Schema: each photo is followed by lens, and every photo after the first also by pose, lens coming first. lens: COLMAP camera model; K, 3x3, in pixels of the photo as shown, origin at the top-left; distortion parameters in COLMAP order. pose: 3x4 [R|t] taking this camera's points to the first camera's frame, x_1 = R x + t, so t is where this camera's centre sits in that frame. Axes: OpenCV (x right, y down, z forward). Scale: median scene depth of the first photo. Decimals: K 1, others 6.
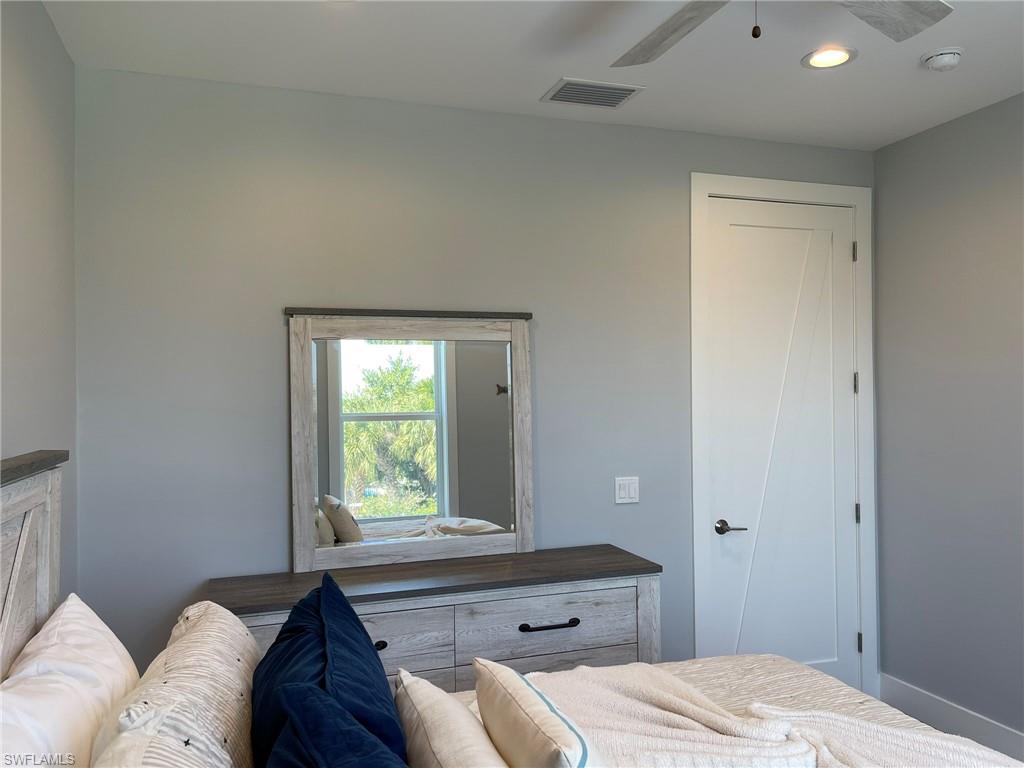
lens RADIAL K [[788.1, 0, 512.0], [0, 788.1, 384.0], [0, 0, 1]] dist [0.036900, -0.006955]
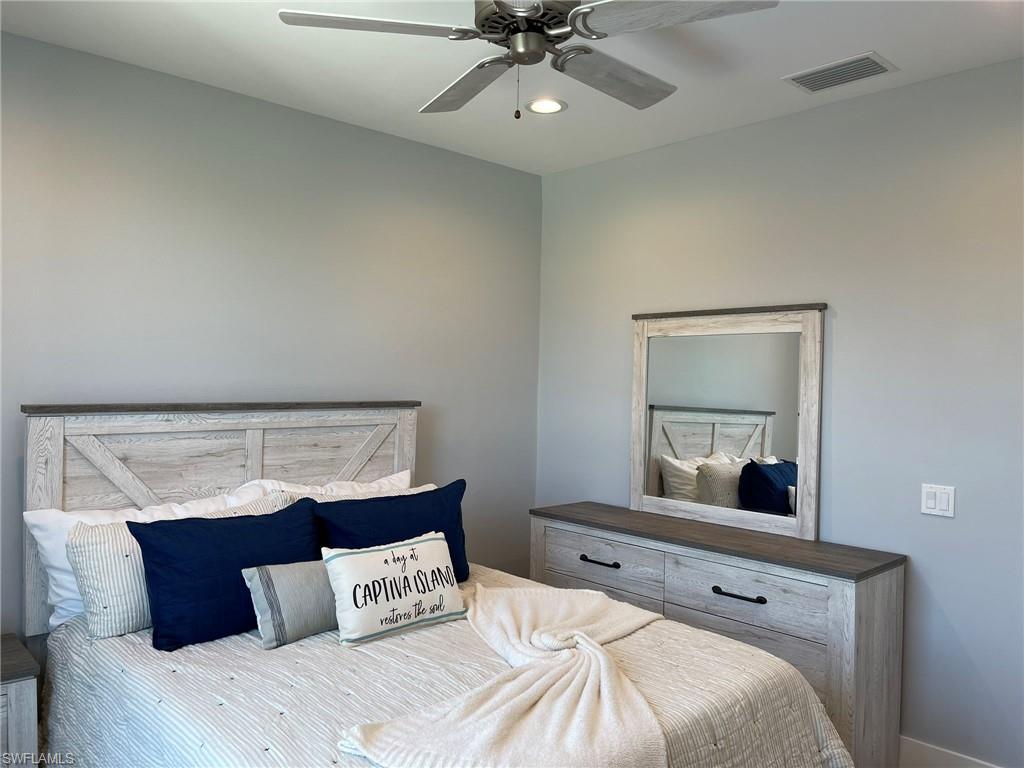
lens RADIAL K [[788.1, 0, 512.0], [0, 788.1, 384.0], [0, 0, 1]] dist [0.036900, -0.006955]
pose [[0.410836, 0.026865, -0.911313, 0.861473], [-0.018345, 0.999607, 0.021197, -0.002228], [0.911525, 0.008010, 0.411168, 0.253579]]
